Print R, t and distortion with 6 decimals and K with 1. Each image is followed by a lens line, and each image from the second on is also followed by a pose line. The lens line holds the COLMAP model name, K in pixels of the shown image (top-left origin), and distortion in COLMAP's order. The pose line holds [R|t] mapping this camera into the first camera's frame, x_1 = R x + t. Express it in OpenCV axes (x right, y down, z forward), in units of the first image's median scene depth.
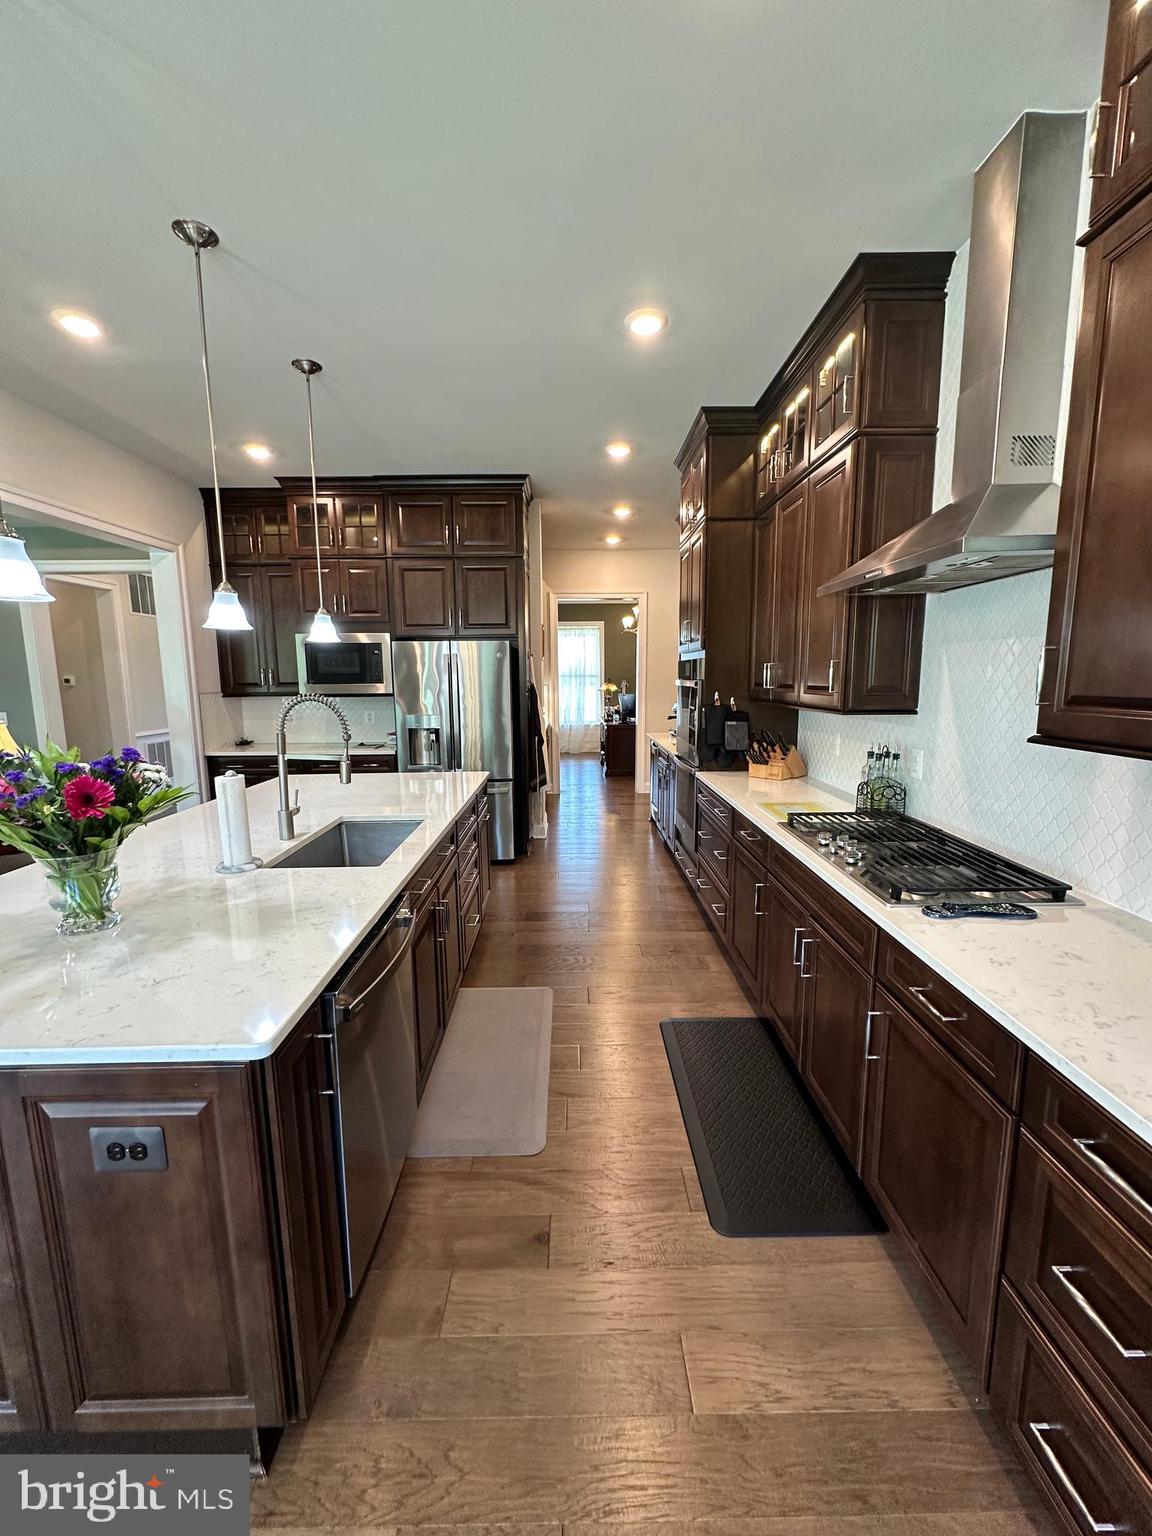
lens RADIAL K [[613.9, 0, 580.0], [0, 613.9, 769.7], [0, 0, 1]] dist [-0.001889, -0.000027]
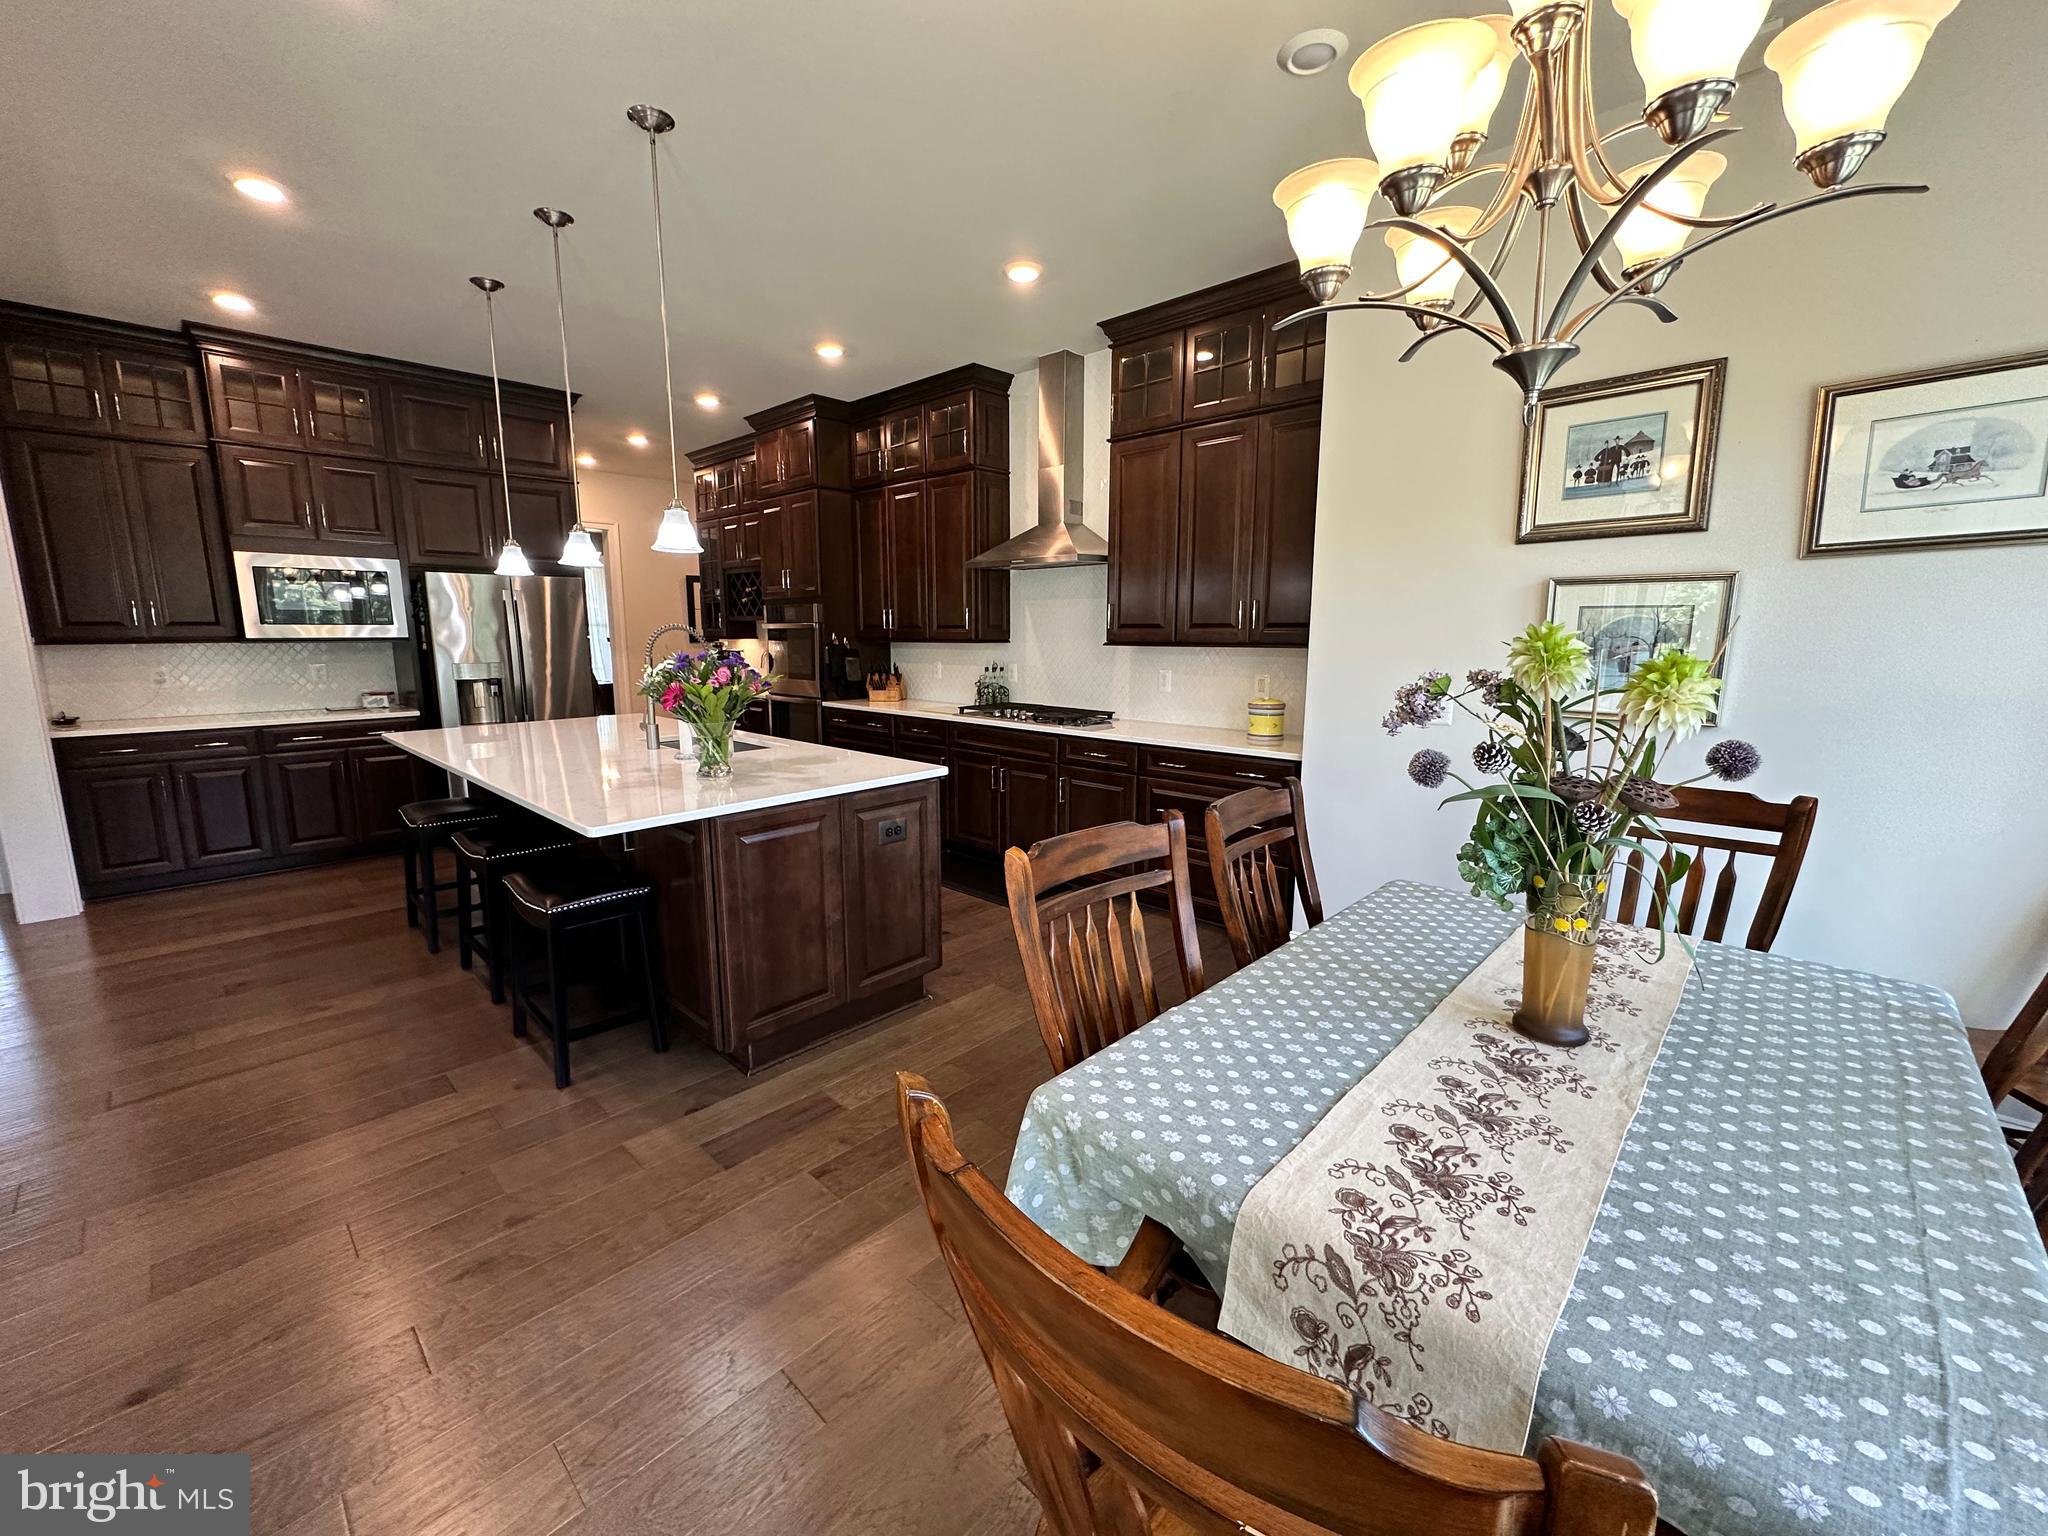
lens RADIAL K [[818.5, 0, 1033.1], [0, 818.5, 769.0], [0, 0, 1]] dist [-0.001889, -0.000027]
pose [[0.690835, -0.114540, 0.713882, -0.929781], [0.104251, 0.992834, 0.058411, 0.114395], [-0.715457, 0.034070, 0.697826, -0.514960]]
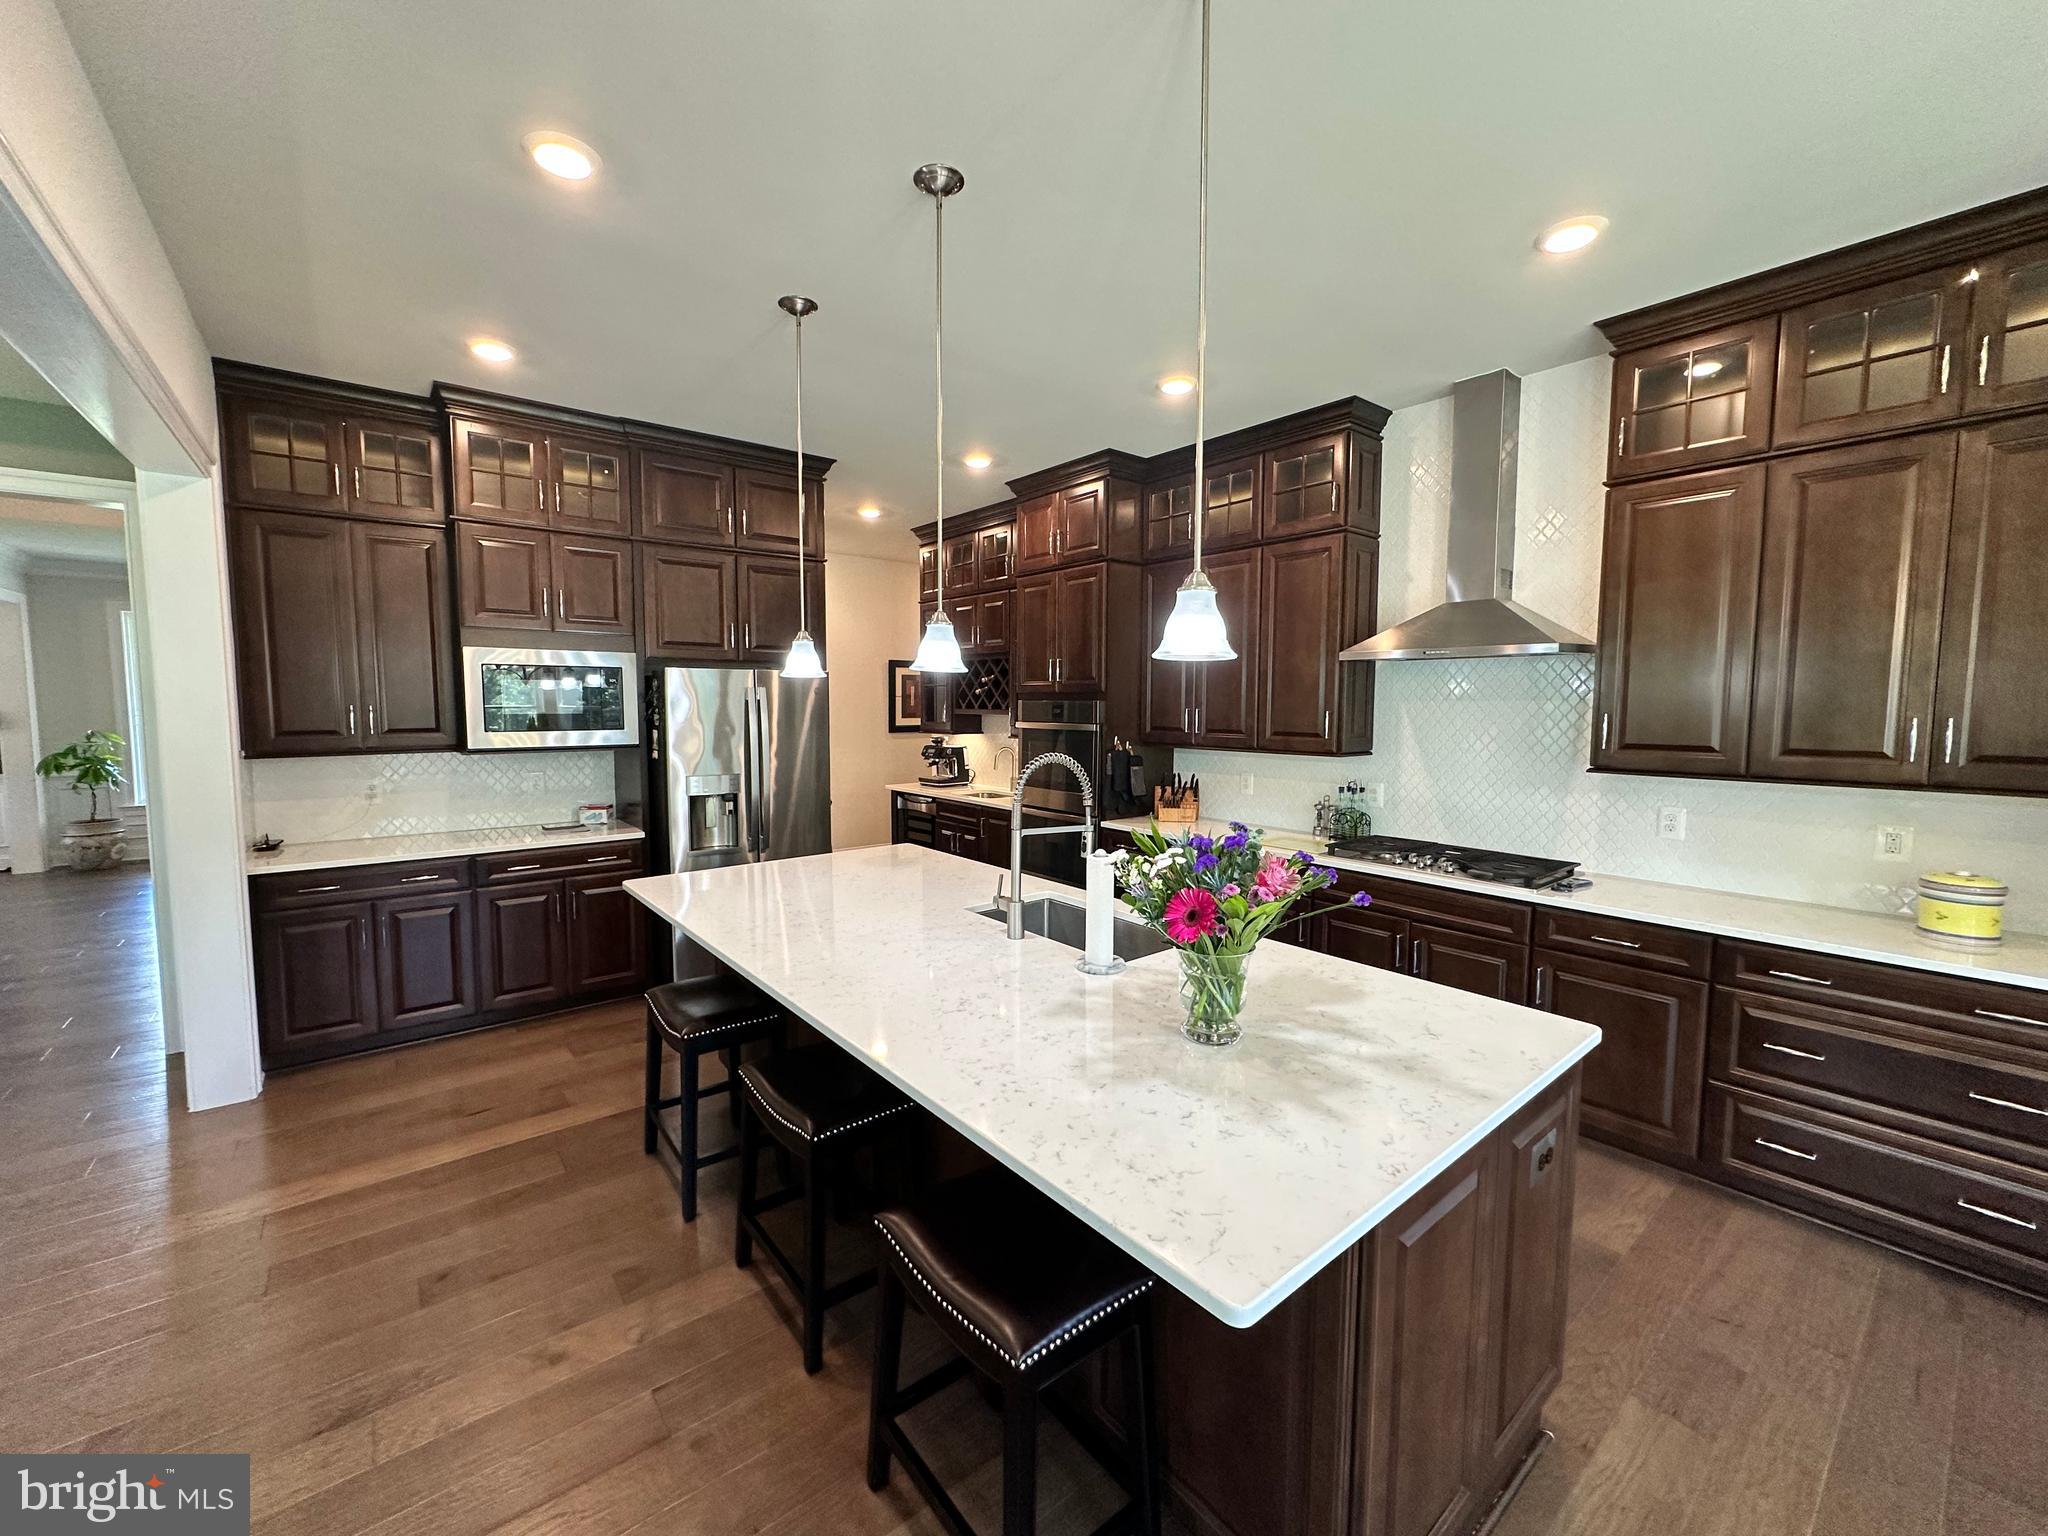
lens RADIAL K [[818.5, 0, 1033.9], [0, 818.5, 770.3], [0, 0, 1]] dist [-0.001889, -0.000027]
pose [[0.780035, -0.043891, 0.624194, -0.937284], [0.086848, 0.995476, -0.038532, -0.050406], [-0.619679, 0.084267, 0.780319, 0.126428]]
